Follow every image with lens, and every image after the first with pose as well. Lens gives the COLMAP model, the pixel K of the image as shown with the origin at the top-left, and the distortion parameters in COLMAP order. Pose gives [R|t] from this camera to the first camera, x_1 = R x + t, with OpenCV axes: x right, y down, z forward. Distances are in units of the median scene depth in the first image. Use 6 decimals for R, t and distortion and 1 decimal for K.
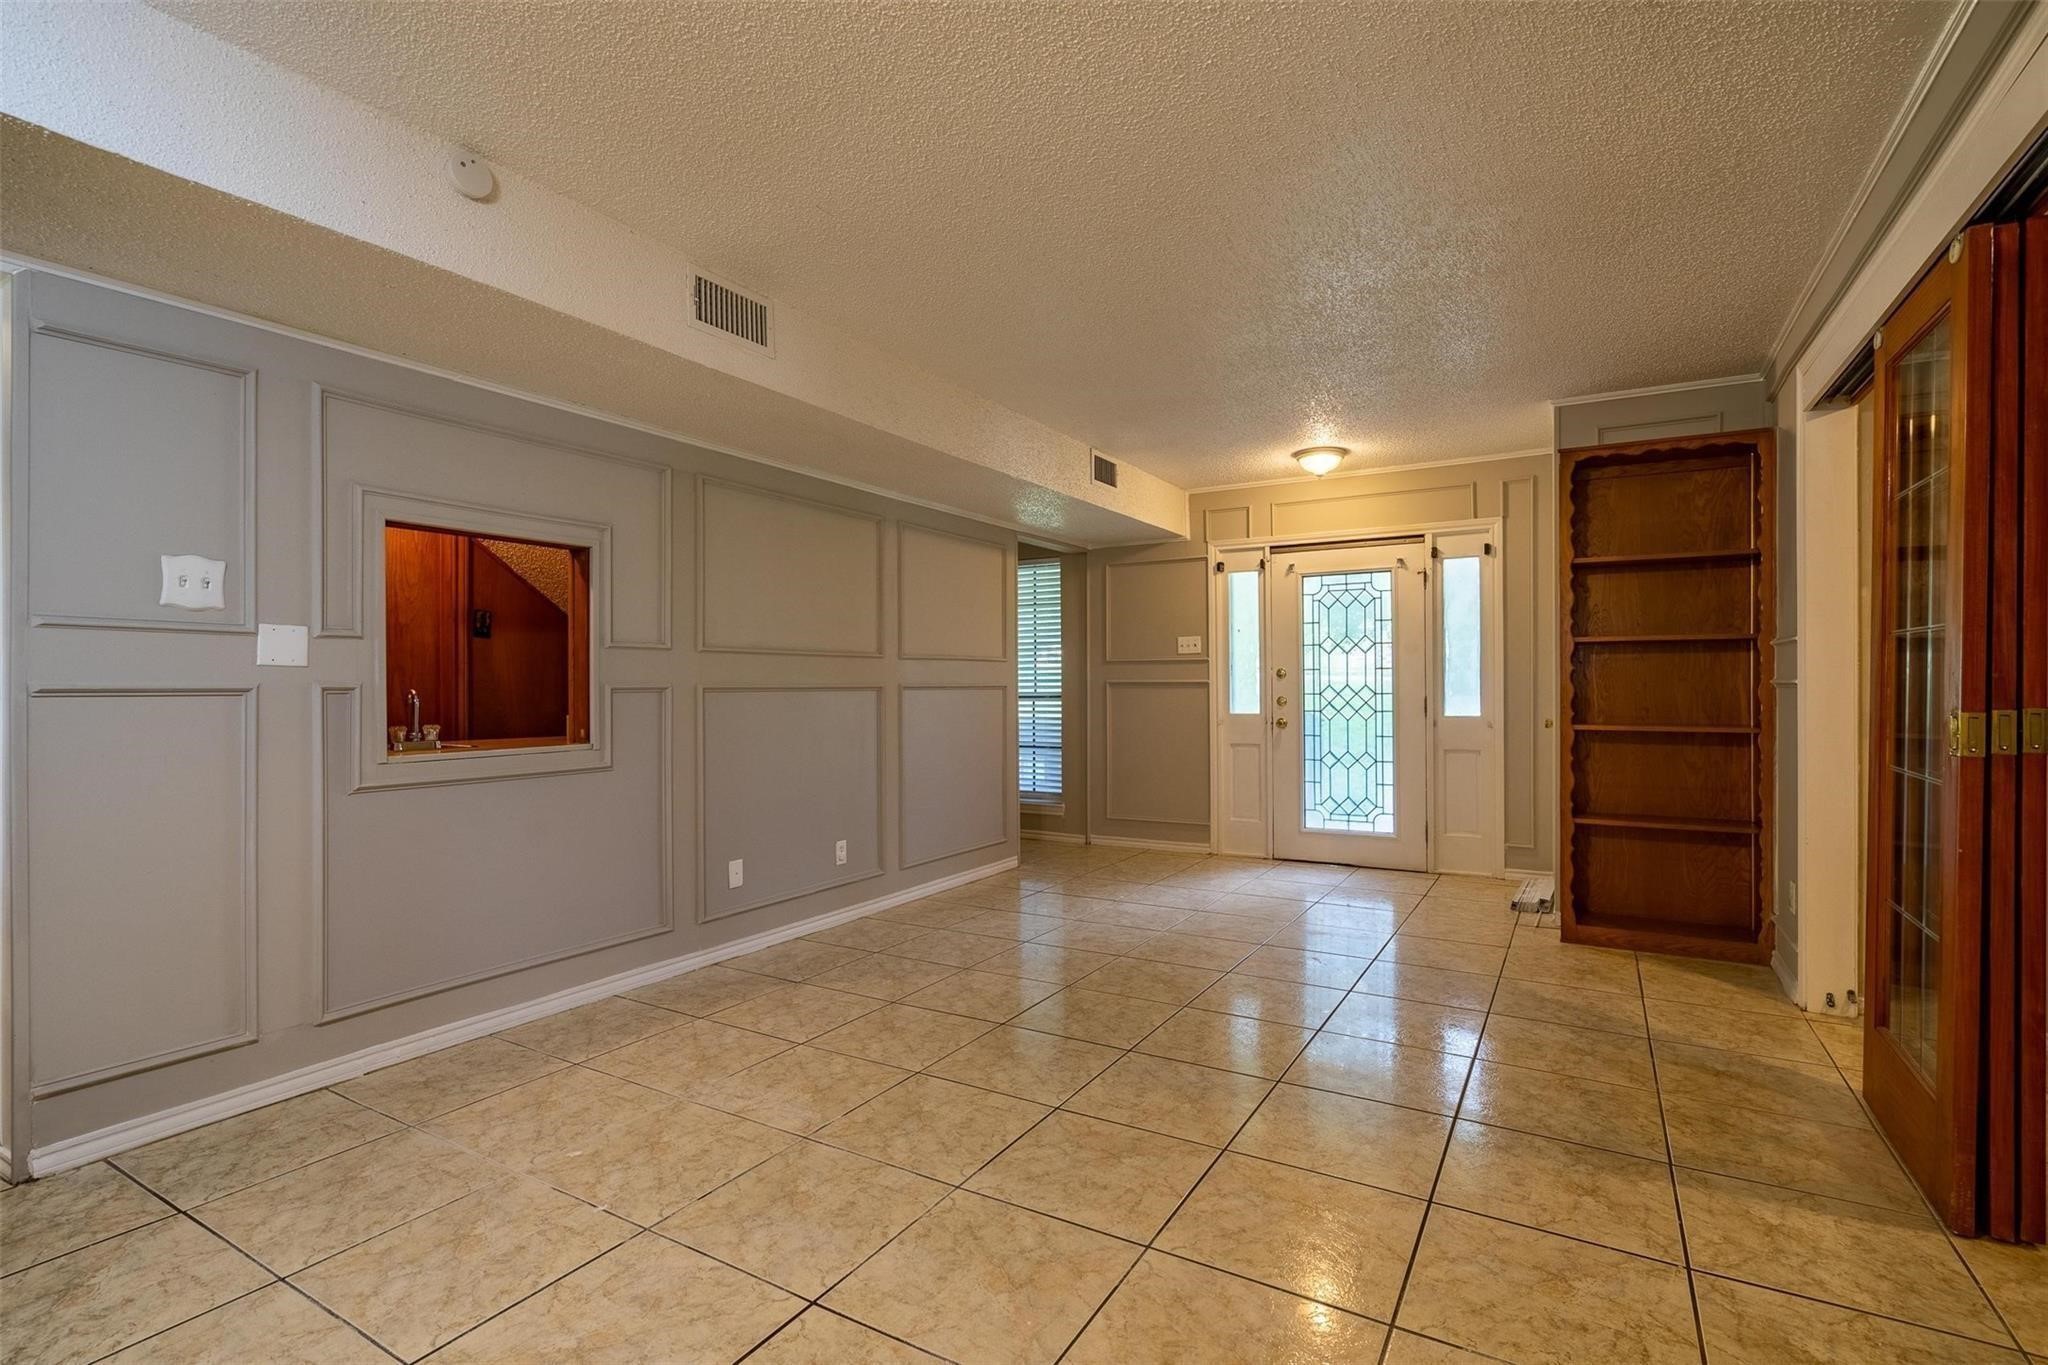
lens RADIAL K [[934.7, 0, 1033.1], [0, 934.7, 688.0], [0, 0, 1]] dist [-0.003932, -0.000734]
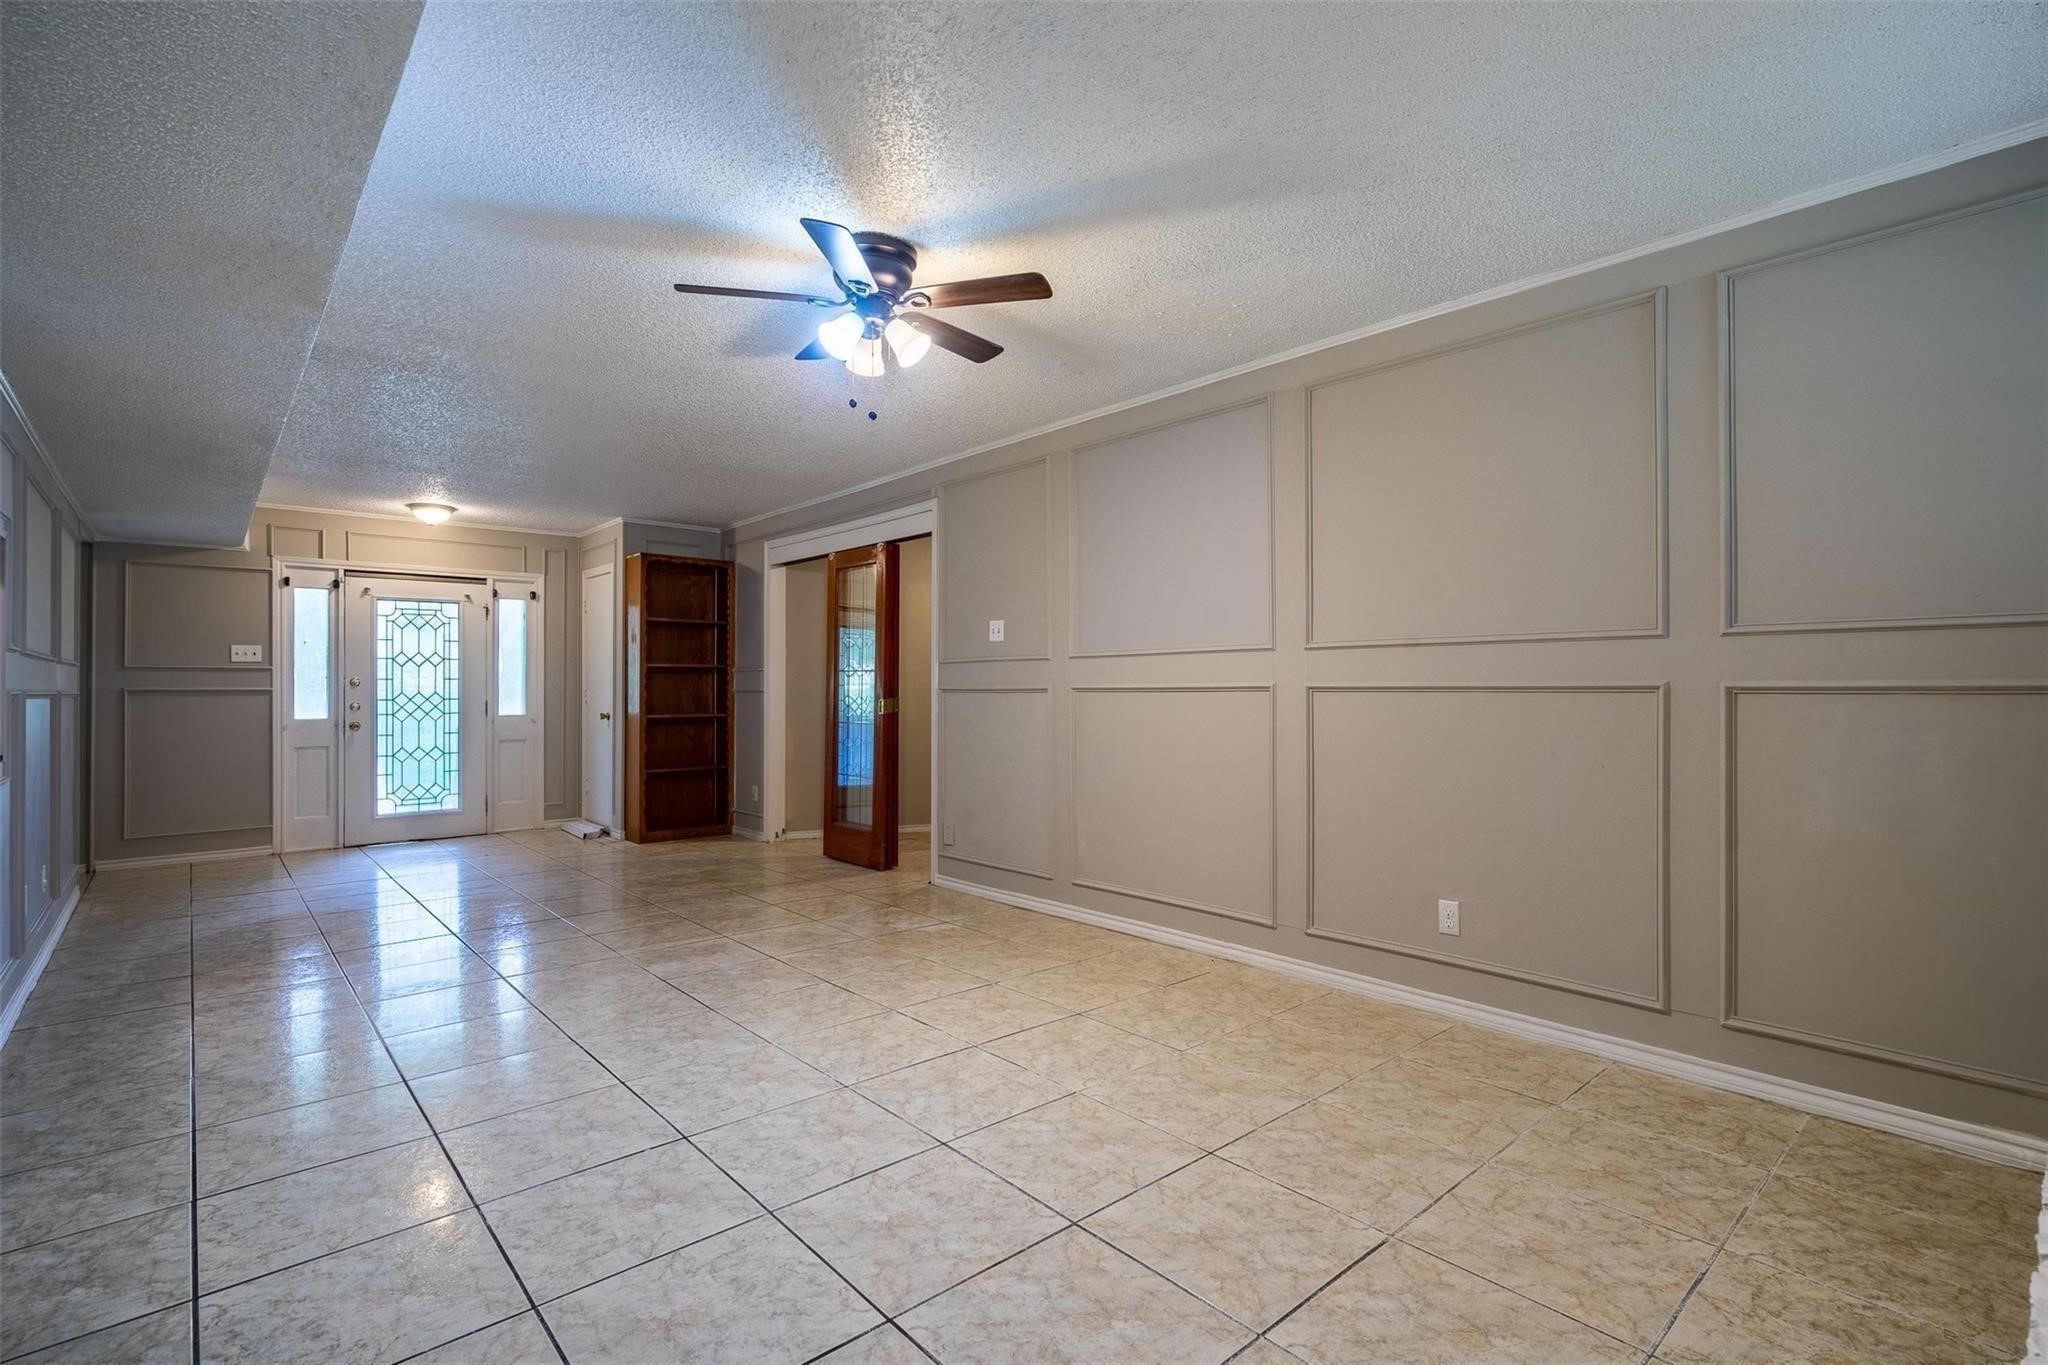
lens RADIAL K [[934.7, 0, 1008.6], [0, 934.7, 709.0], [0, 0, 1]] dist [-0.003932, -0.000734]
pose [[0.325616, -0.018071, 0.945330, -0.577265], [0.006488, 0.999837, 0.016878, 0.003023], [-0.945480, 0.000638, 0.325680, -0.128290]]
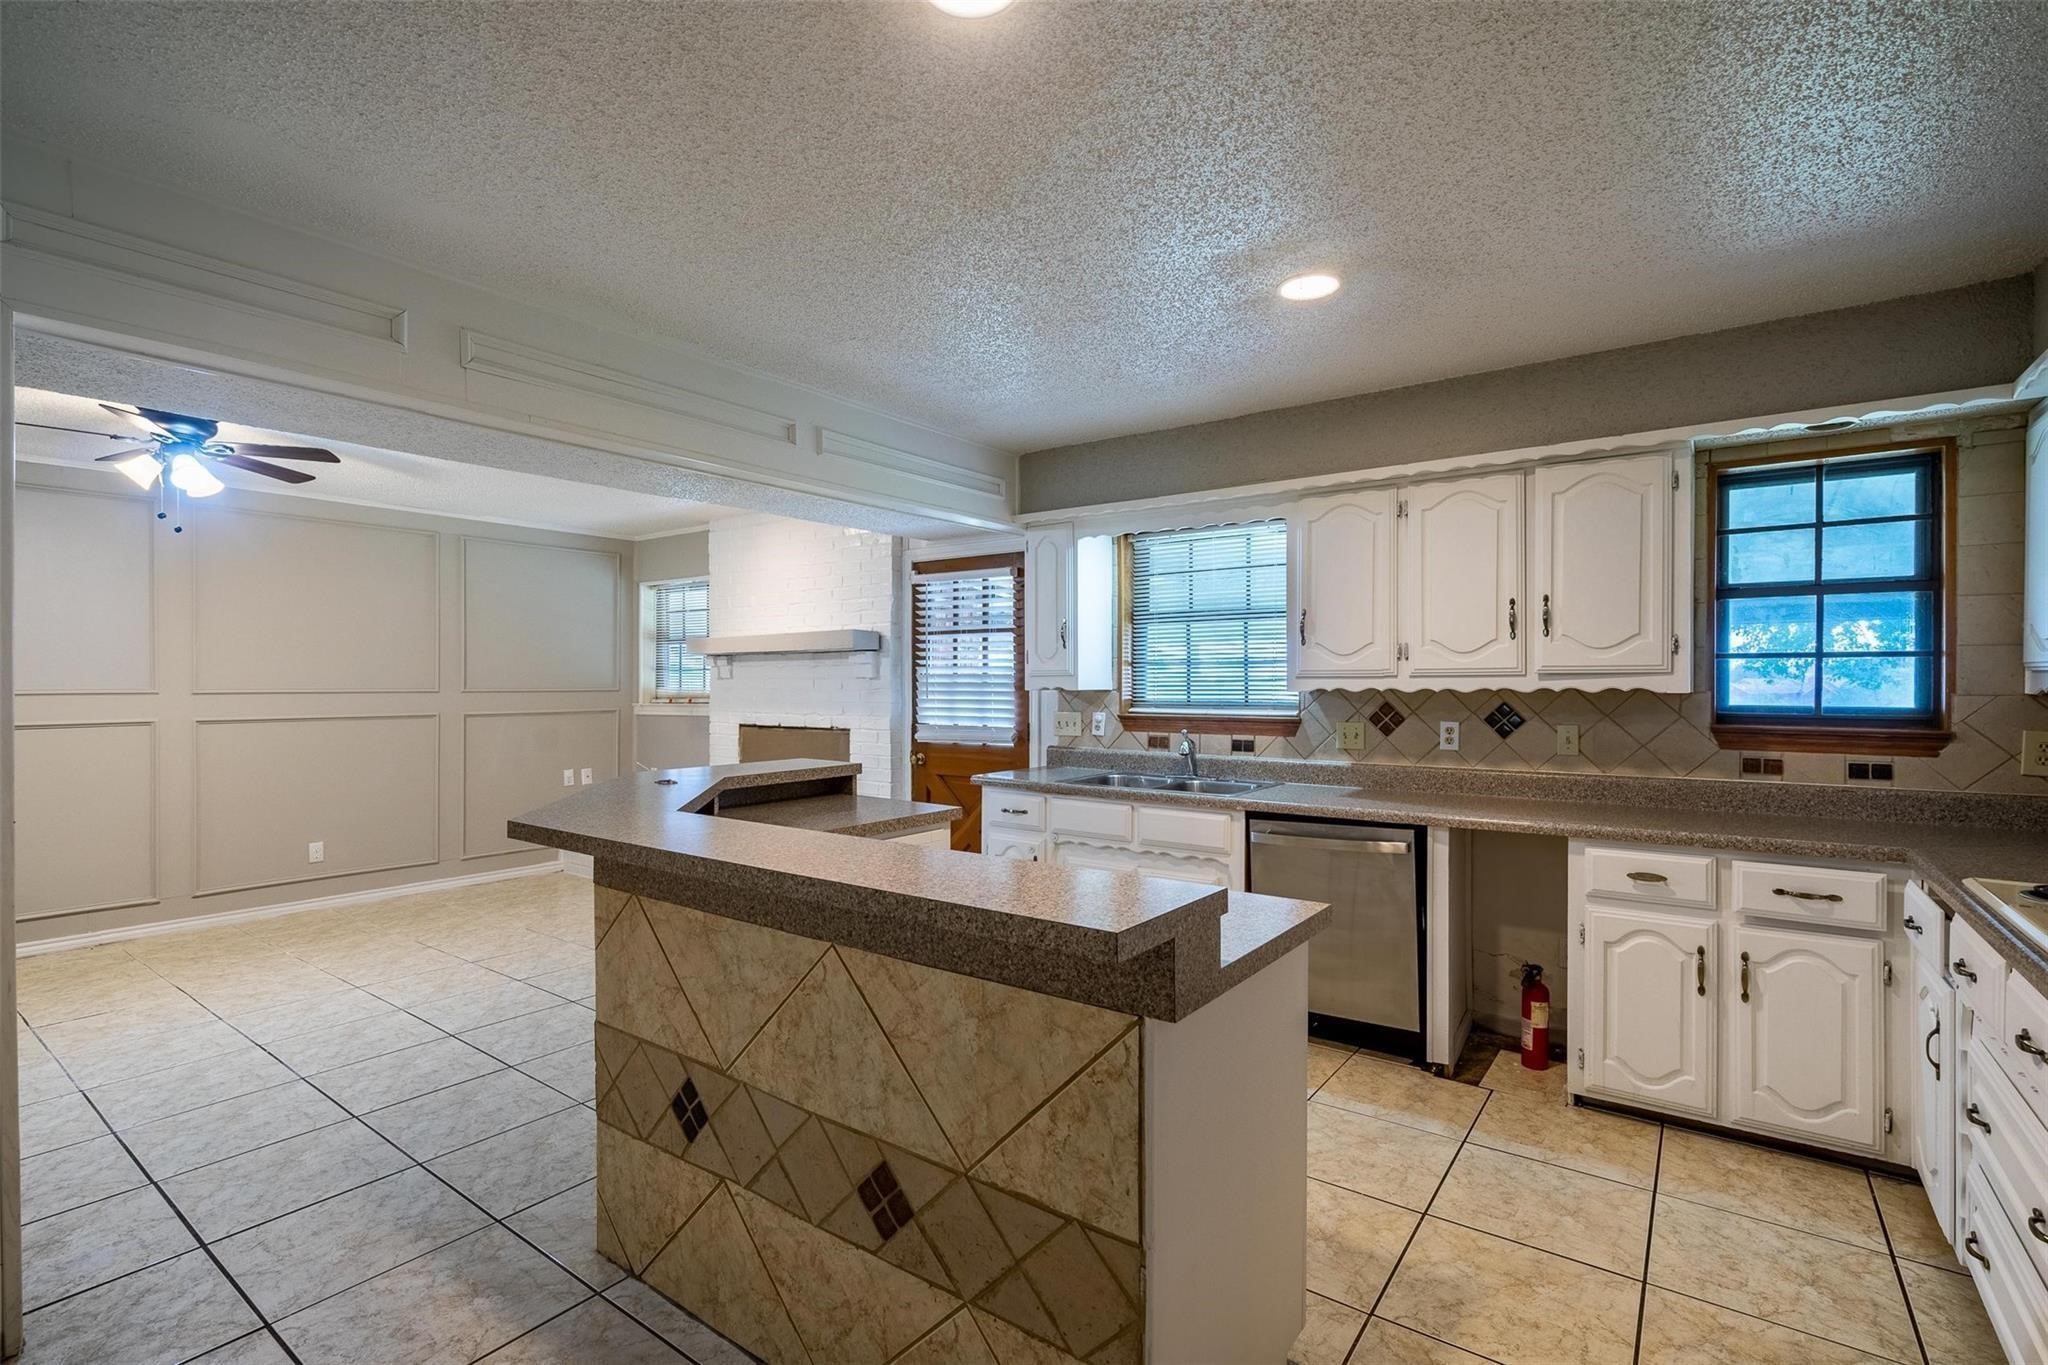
lens RADIAL K [[934.7, 0, 1051.1], [0, 934.7, 681.5], [0, 0, 1]] dist [-0.003932, -0.000734]
pose [[-0.995516, 0.003264, 0.094540, -0.792738], [0.003545, 0.999990, 0.002813, -0.034164], [-0.094529, 0.003136, -0.995517, 0.652074]]
